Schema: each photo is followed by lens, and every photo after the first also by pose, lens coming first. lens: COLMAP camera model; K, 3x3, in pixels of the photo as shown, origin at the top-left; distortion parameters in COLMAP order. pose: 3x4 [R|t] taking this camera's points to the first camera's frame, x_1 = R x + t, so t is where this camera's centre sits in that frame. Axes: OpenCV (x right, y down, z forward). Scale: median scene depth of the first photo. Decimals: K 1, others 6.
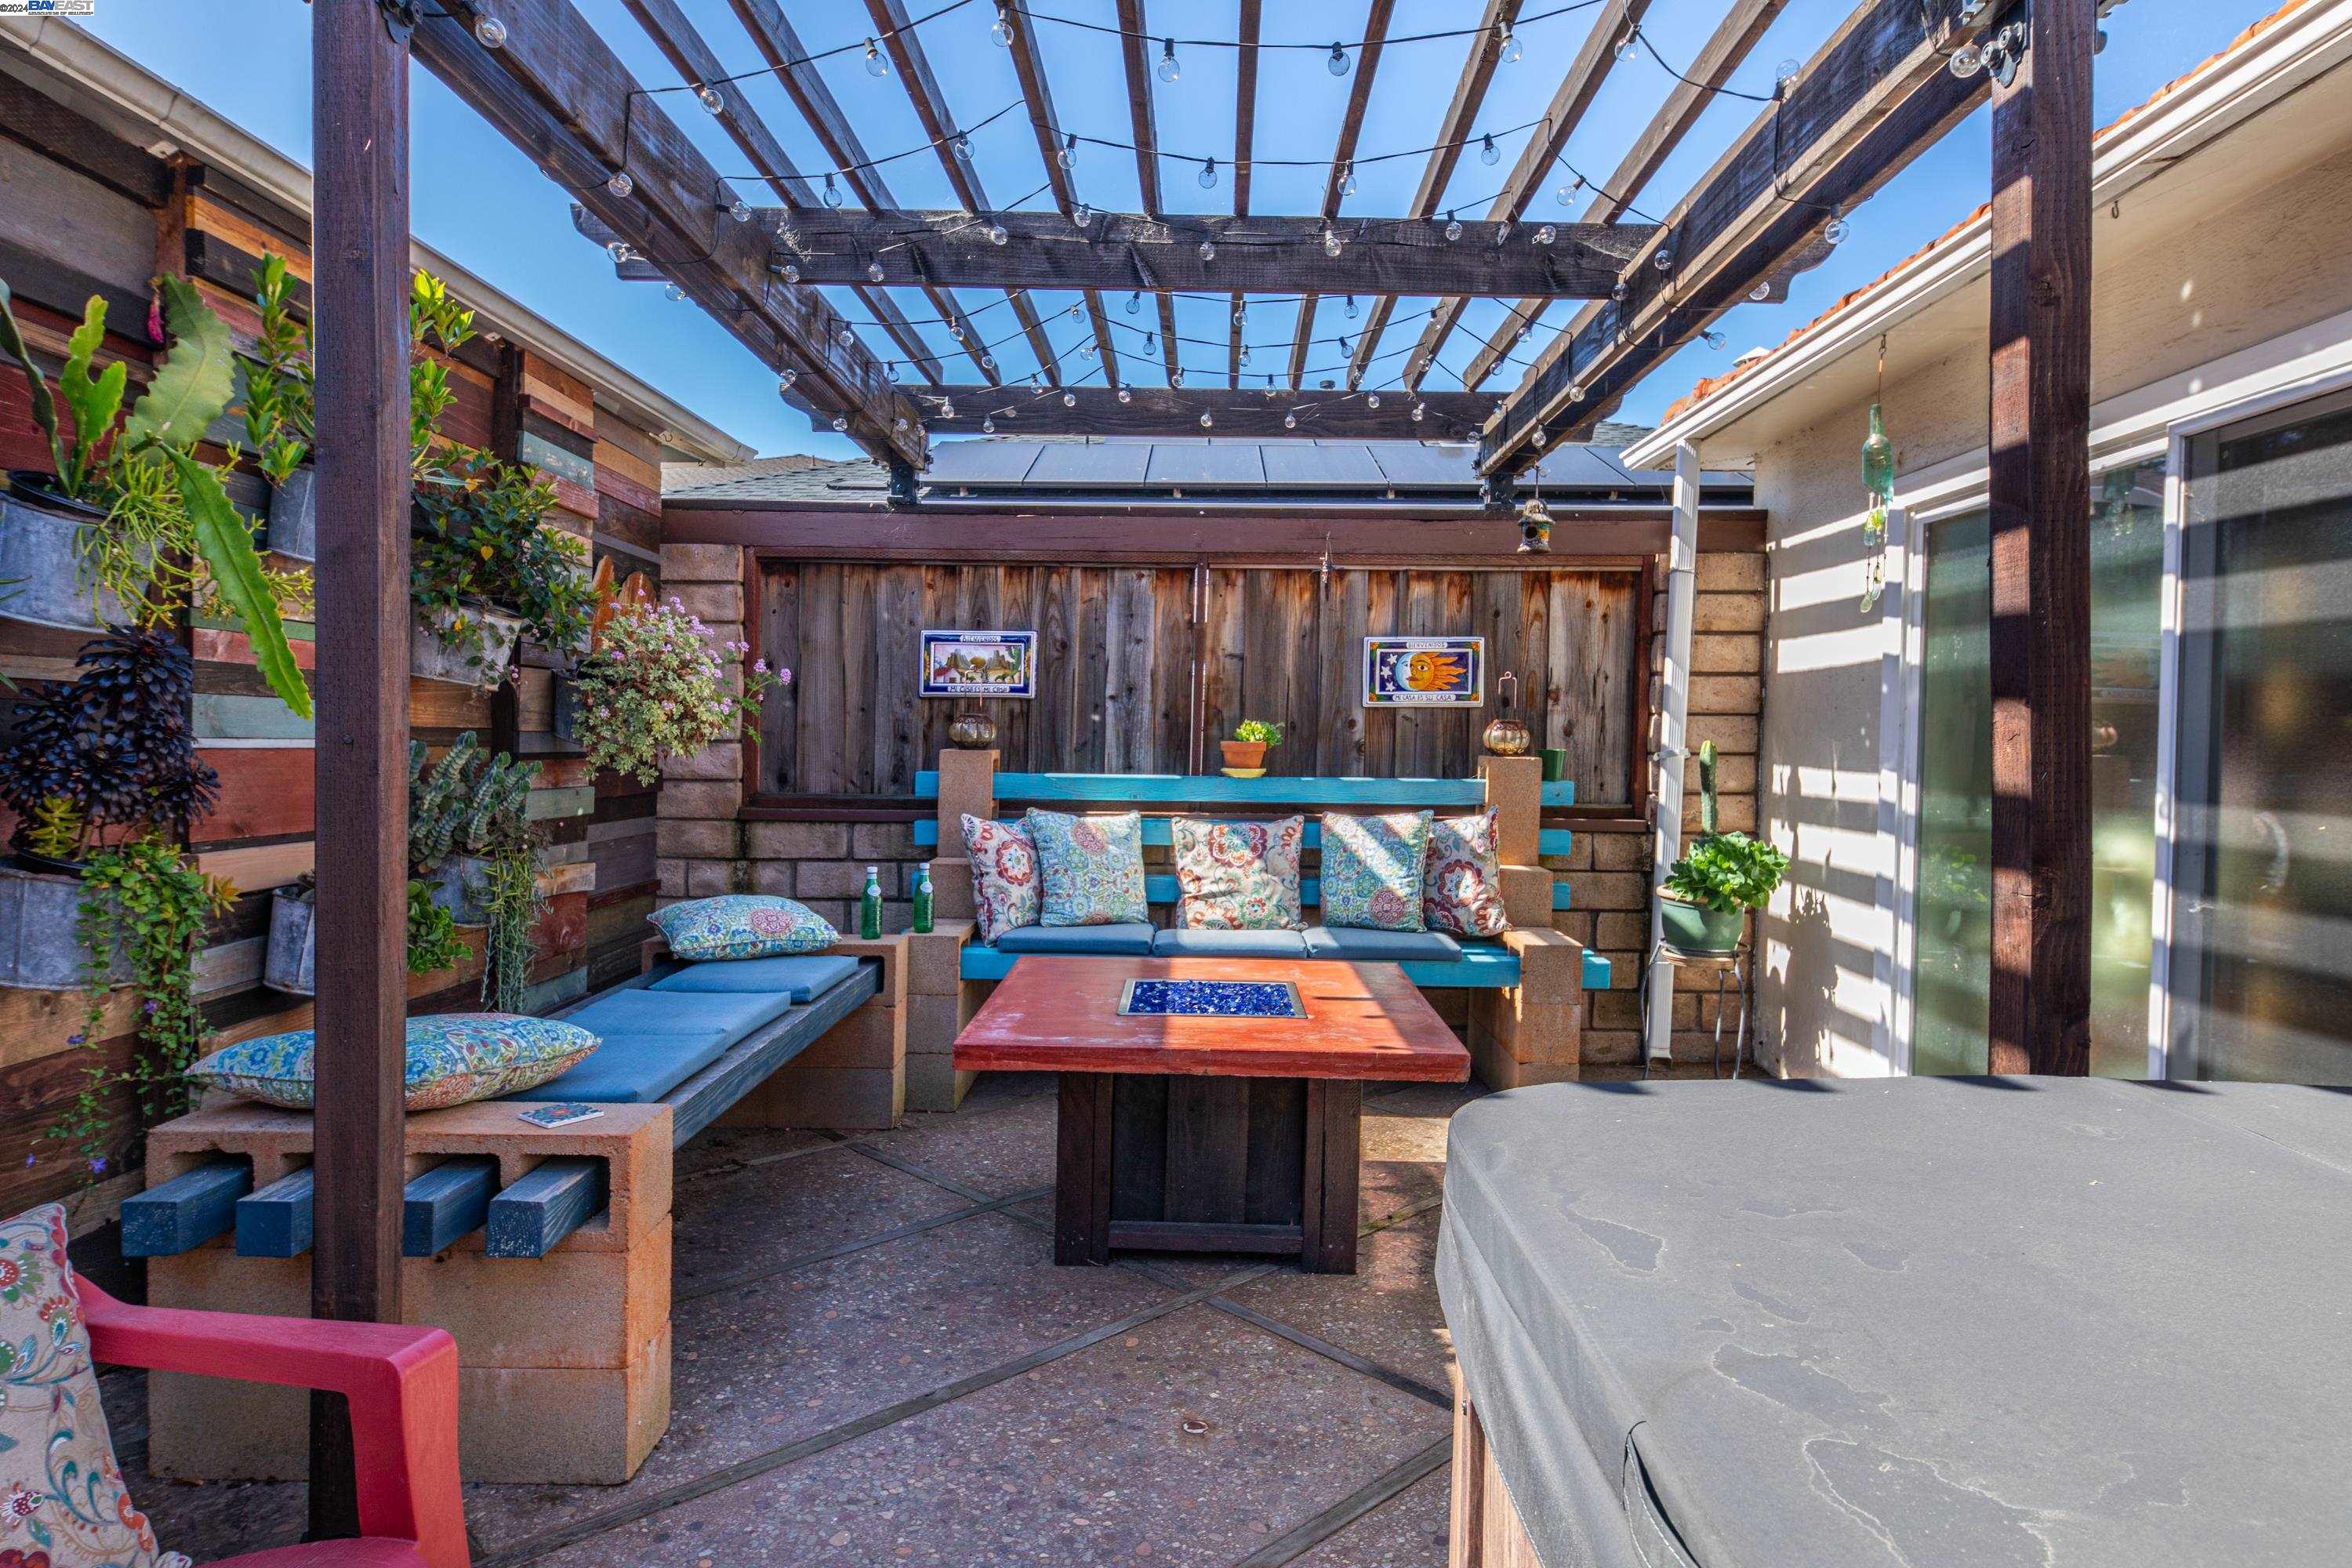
lens RADIAL K [[1393.3, 0, 1196.6], [0, 1393.3, 859.8], [0, 0, 1]] dist [0.017602, -0.003515]
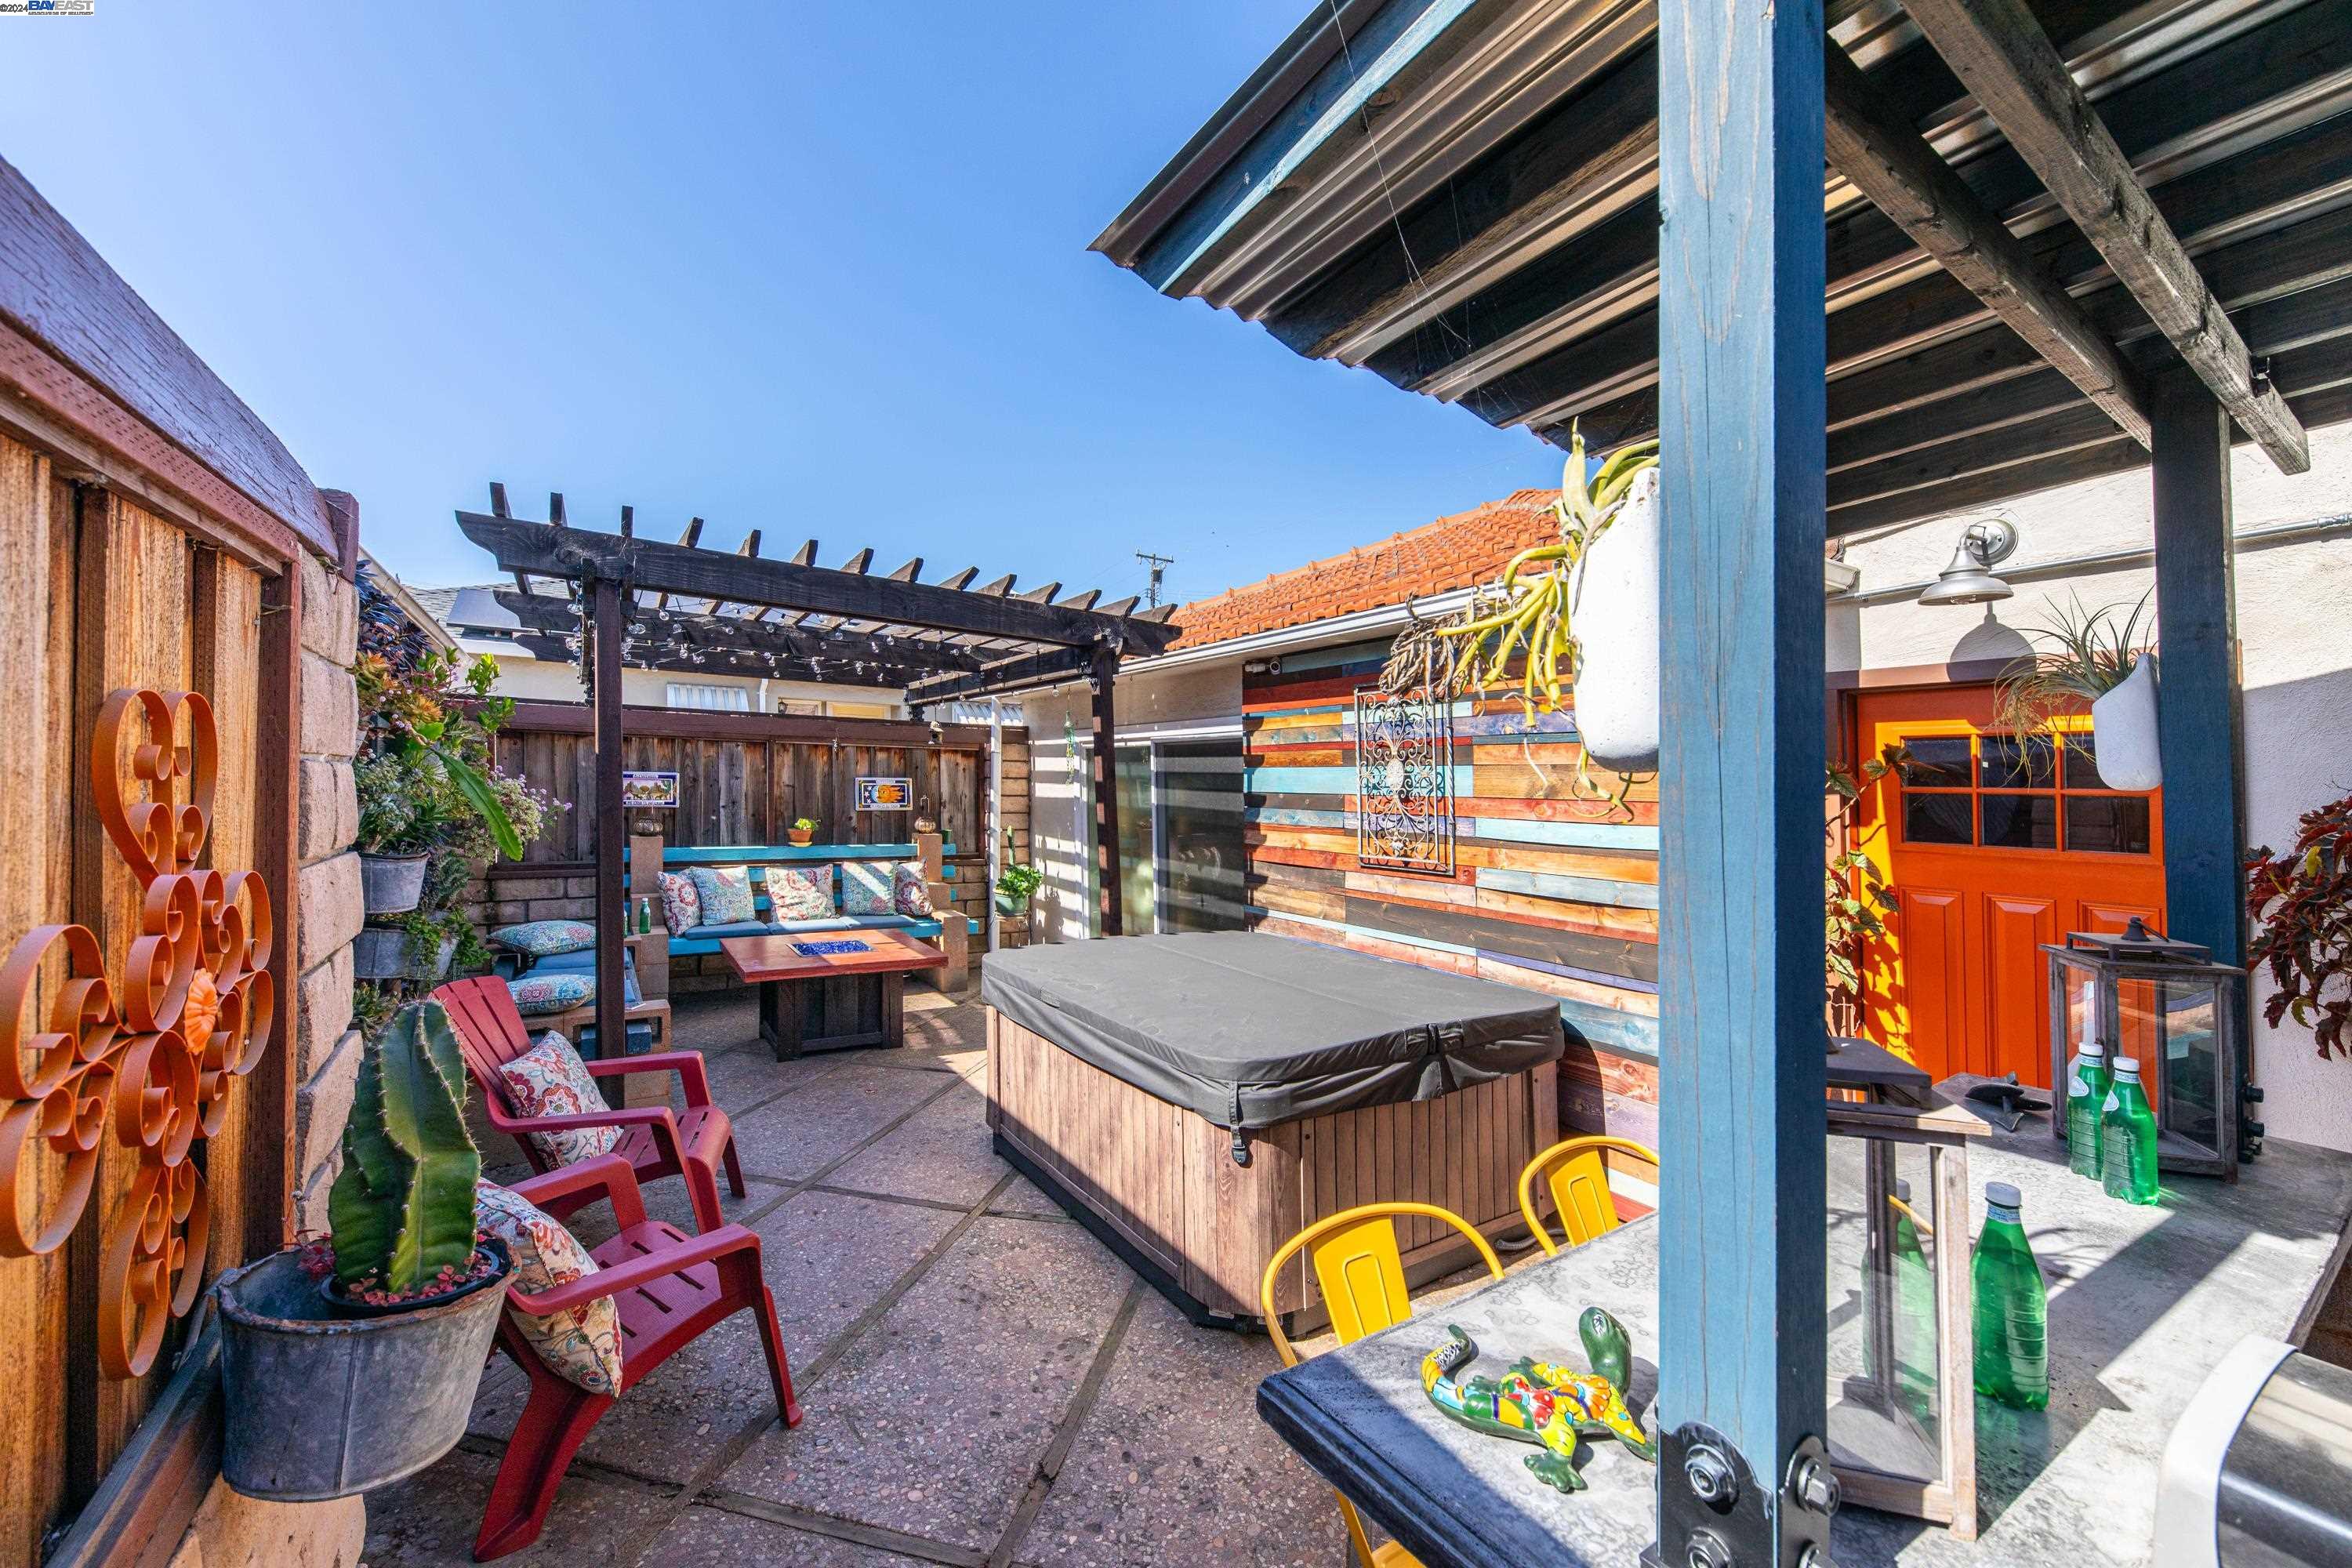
lens RADIAL K [[962.8, 0, 1150.6], [0, 962.8, 780.1], [0, 0, 1]] dist [0.019781, 0.000151]
pose [[0.861527, 0.001647, 0.507709, -0.256562], [0.040319, 0.996615, -0.071650, -0.034728], [-0.506108, 0.082199, 0.858544, -0.528191]]
